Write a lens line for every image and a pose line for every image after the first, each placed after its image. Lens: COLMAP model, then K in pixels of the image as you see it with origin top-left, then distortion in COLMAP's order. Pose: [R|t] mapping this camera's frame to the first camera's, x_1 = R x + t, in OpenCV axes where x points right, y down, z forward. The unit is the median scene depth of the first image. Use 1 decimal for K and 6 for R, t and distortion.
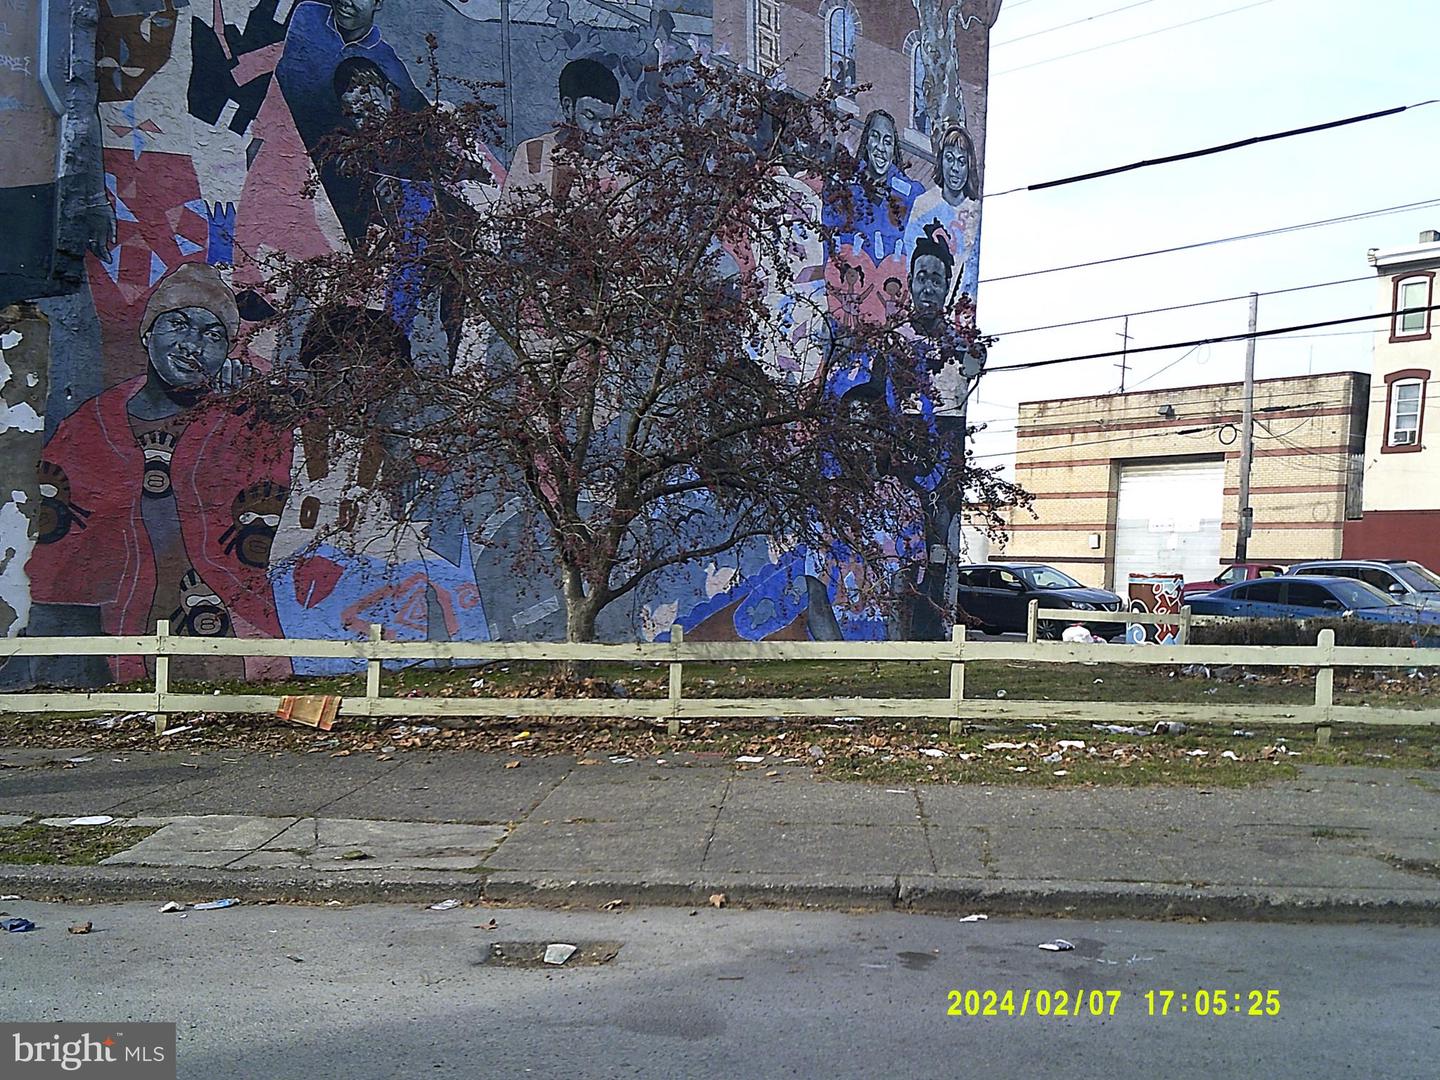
lens RADIAL K [[1509.8, 0, 716.1], [0, 1509.8, 533.6], [0, 0, 1]] dist [0.046081, 0.000000]
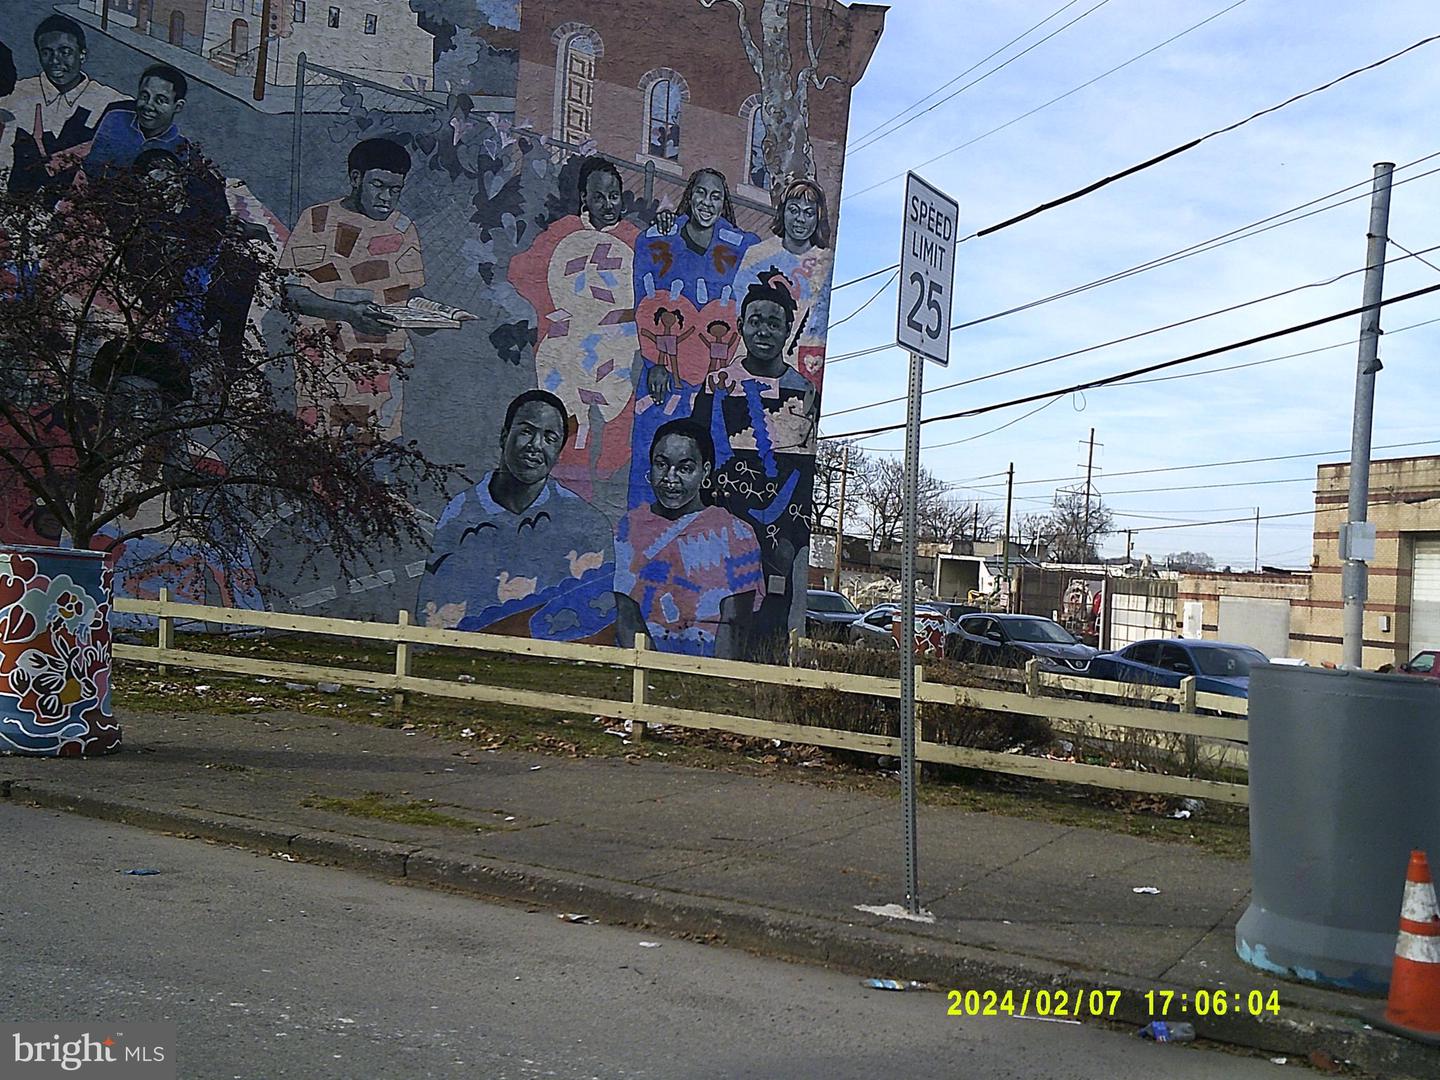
lens RADIAL K [[1509.8, 0, 735.8], [0, 1509.8, 500.9], [0, 0, 1]] dist [0.046081, 0.000000]
pose [[0.909552, 0.041424, -0.413521, 0.599090], [-0.069318, 0.996203, -0.052675, 0.014307], [0.409769, 0.076575, 0.908970, 0.040781]]
